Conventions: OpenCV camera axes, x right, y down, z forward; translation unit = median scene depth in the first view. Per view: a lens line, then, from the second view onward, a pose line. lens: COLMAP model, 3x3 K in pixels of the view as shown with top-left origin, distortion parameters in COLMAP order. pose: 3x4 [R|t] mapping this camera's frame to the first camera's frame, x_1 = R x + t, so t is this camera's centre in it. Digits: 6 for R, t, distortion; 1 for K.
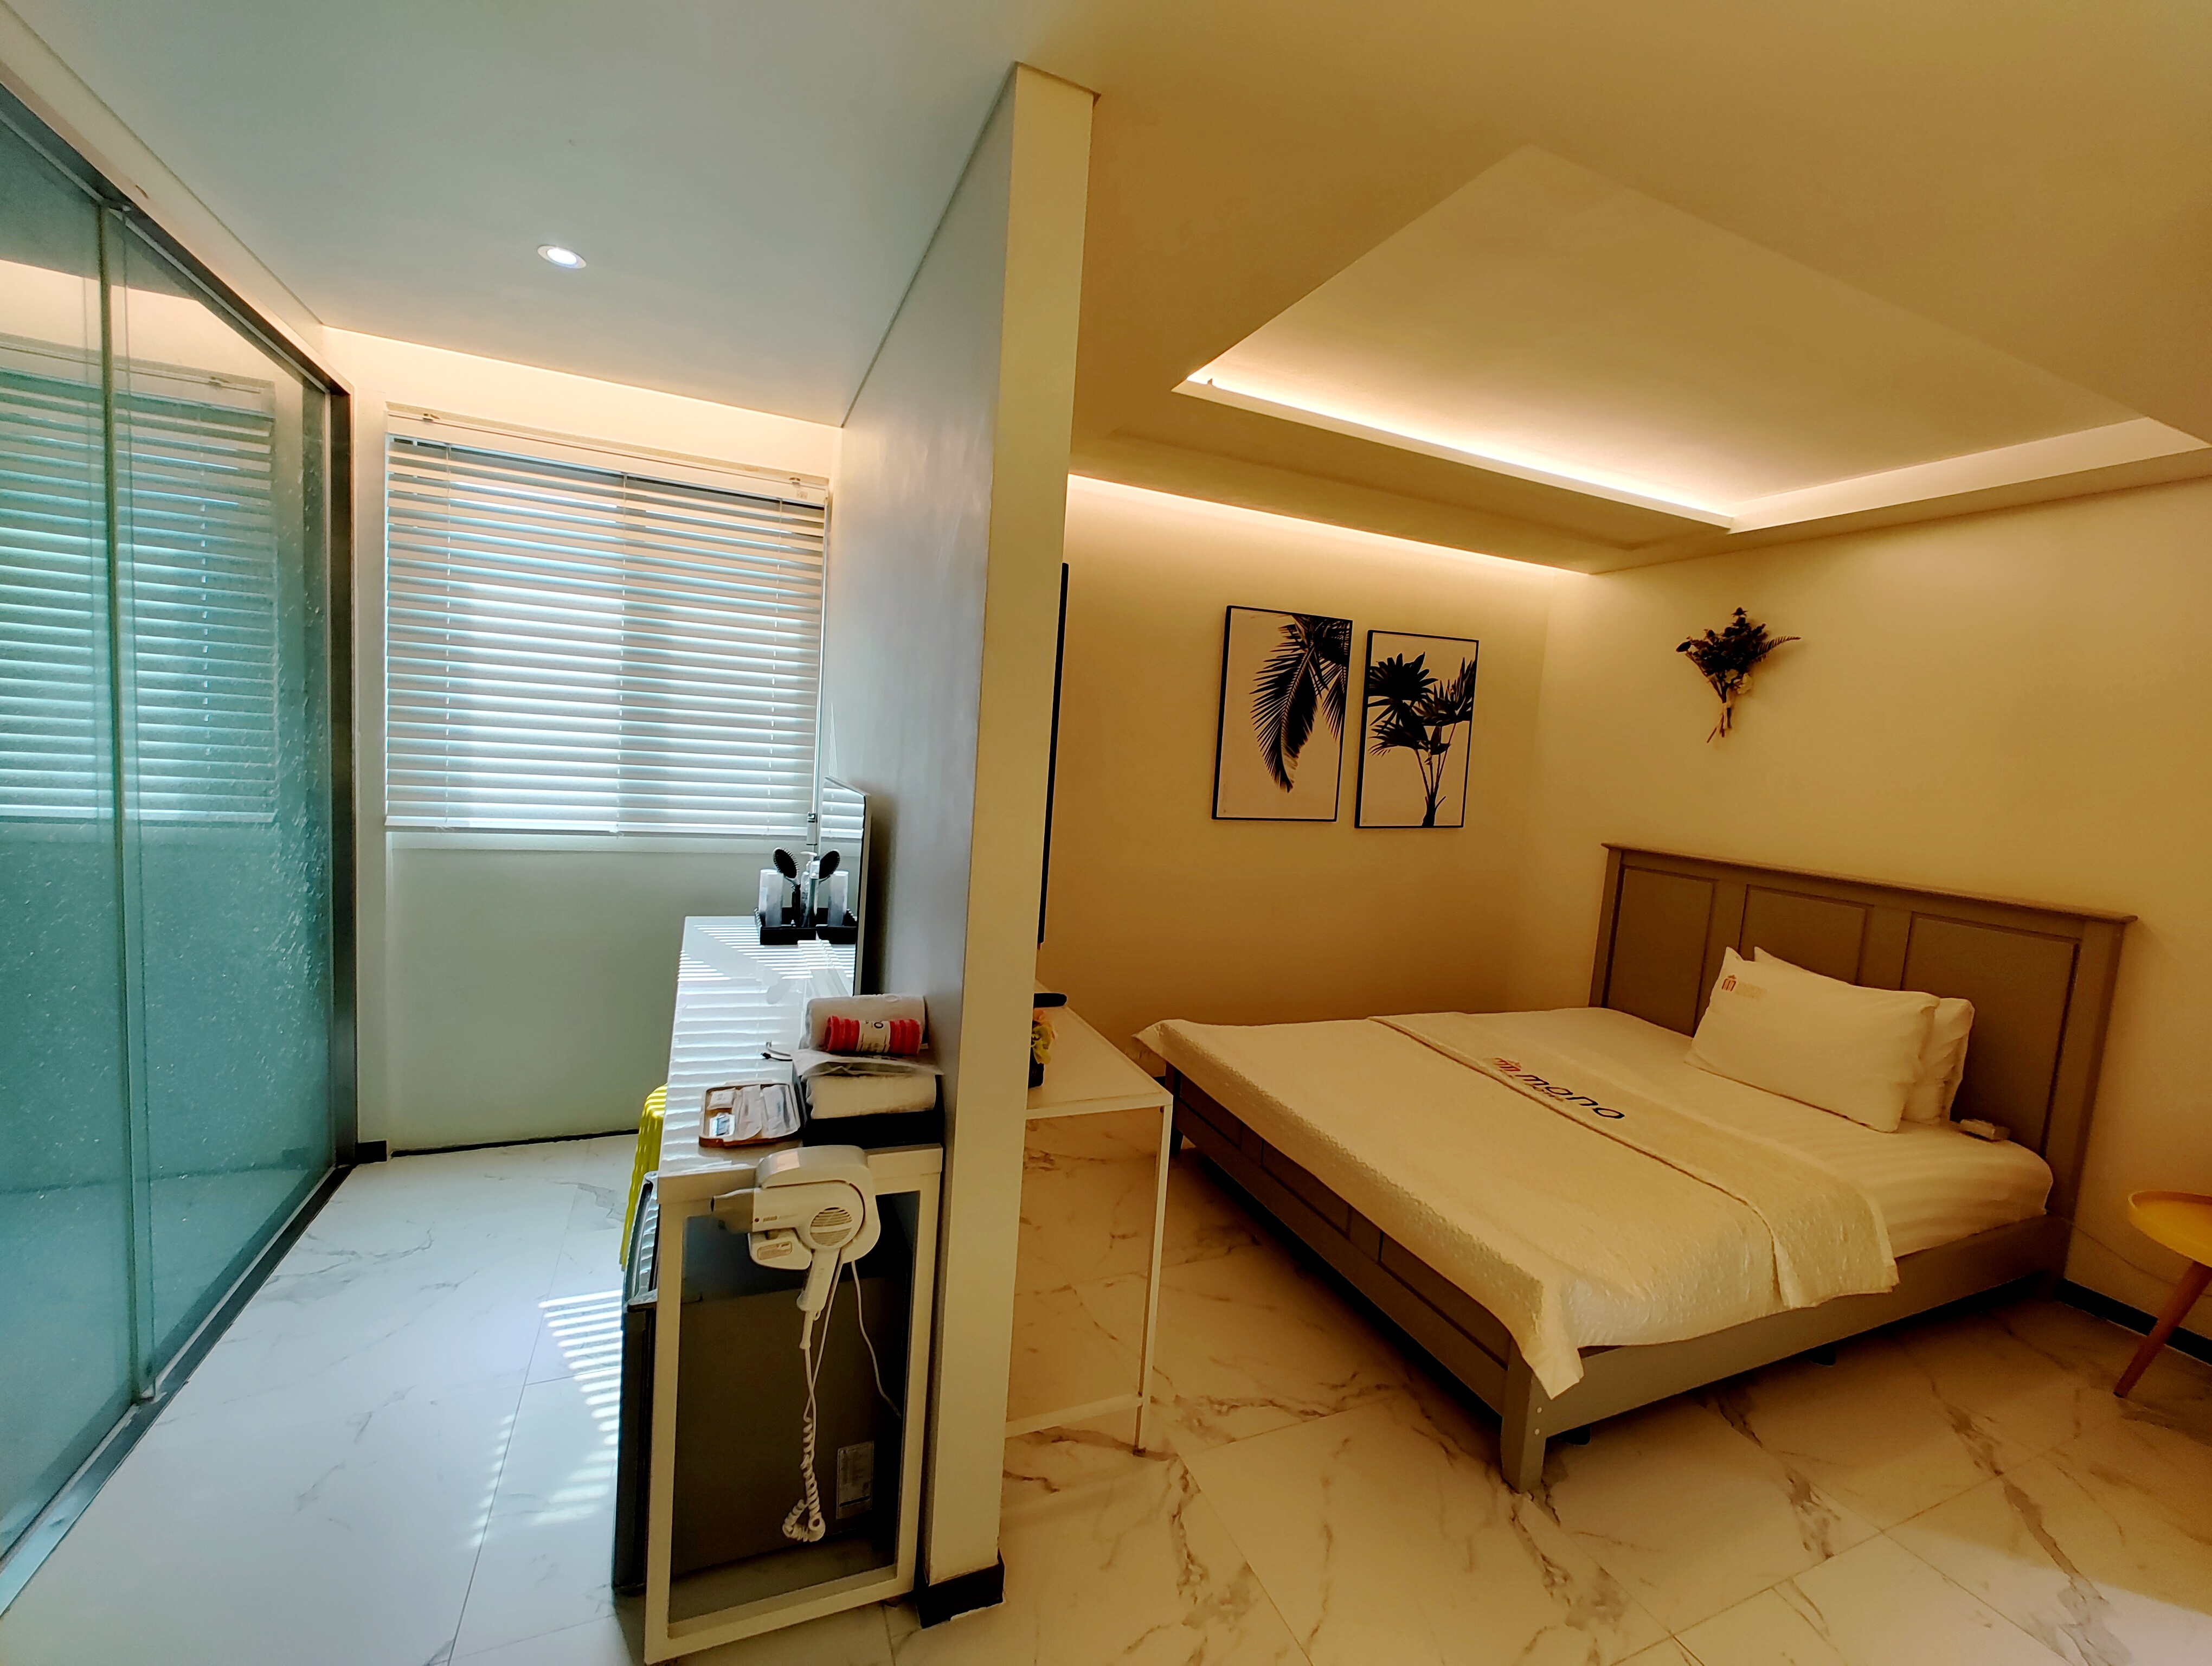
lens RADIAL K [[917.5, 0, 1105.5], [0, 917.5, 830.7], [0, 0, 1]] dist [-0.002628, 0.000506]
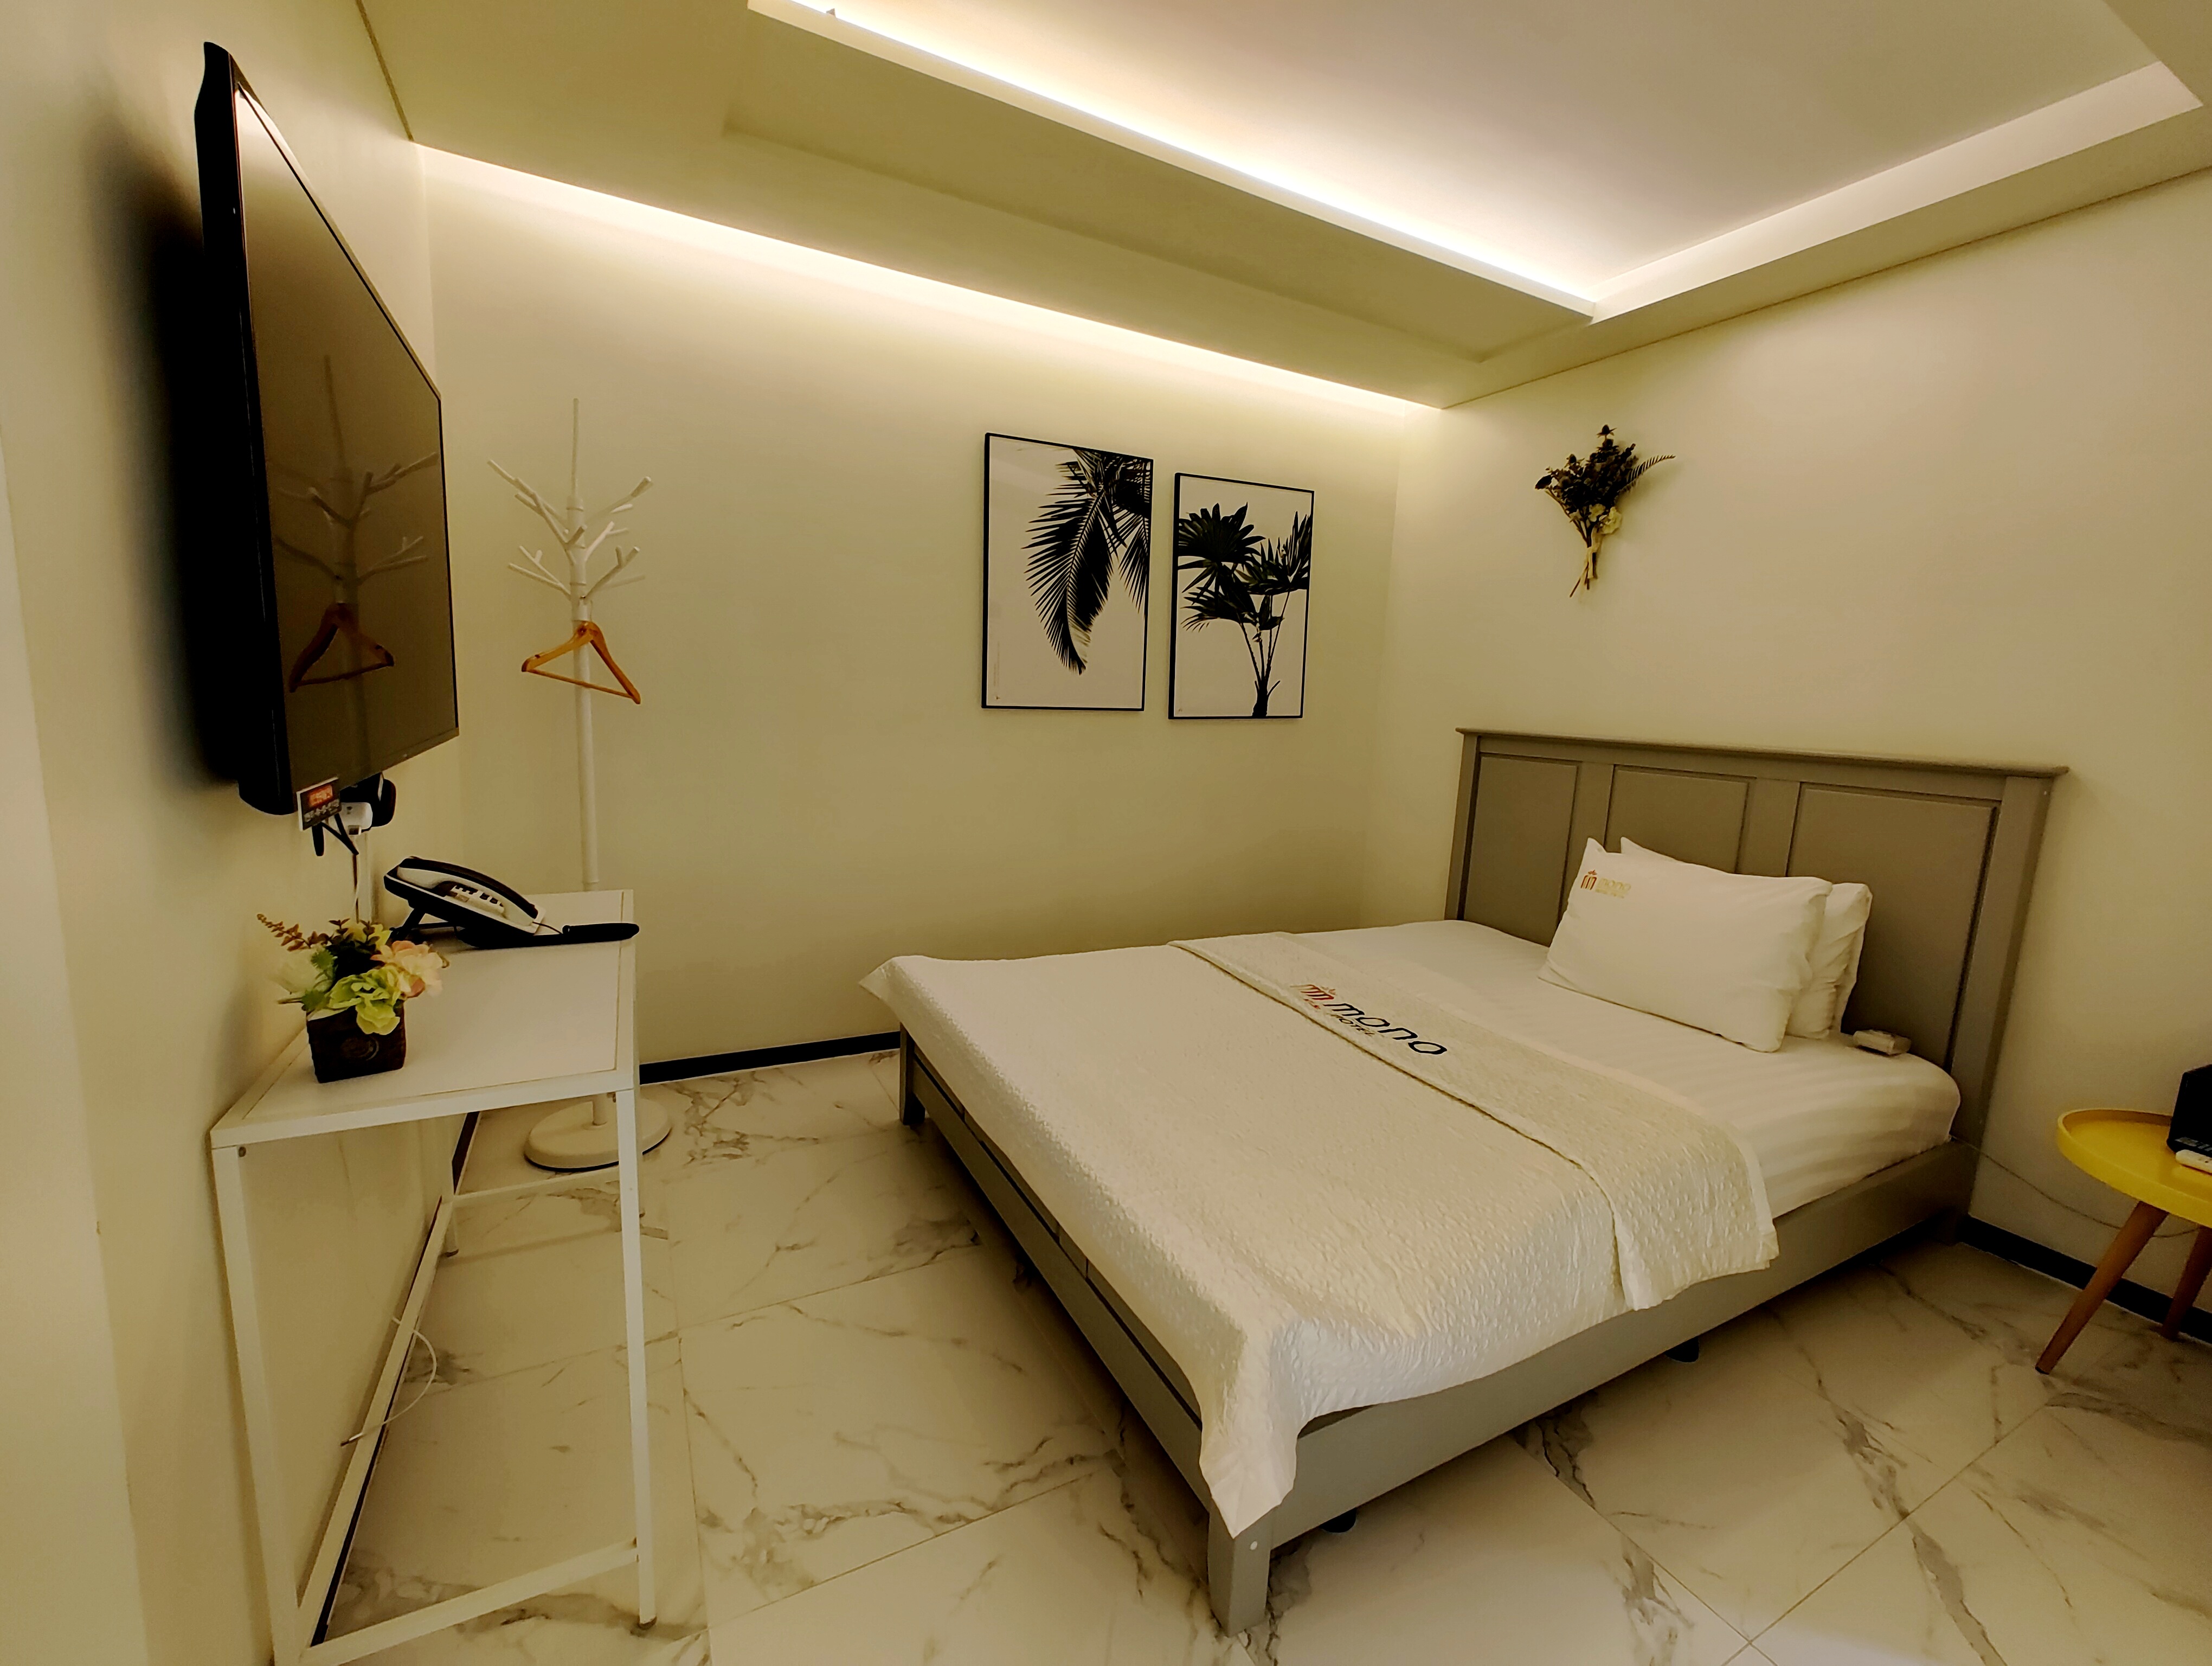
lens RADIAL K [[917.5, 0, 1105.0], [0, 917.5, 830.6], [0, 0, 1]] dist [-0.002628, 0.000506]
pose [[0.996585, -0.037495, 0.073565, 0.227913], [0.033047, 0.997604, 0.060776, 0.069541], [-0.075667, -0.058138, 0.995437, 0.261740]]
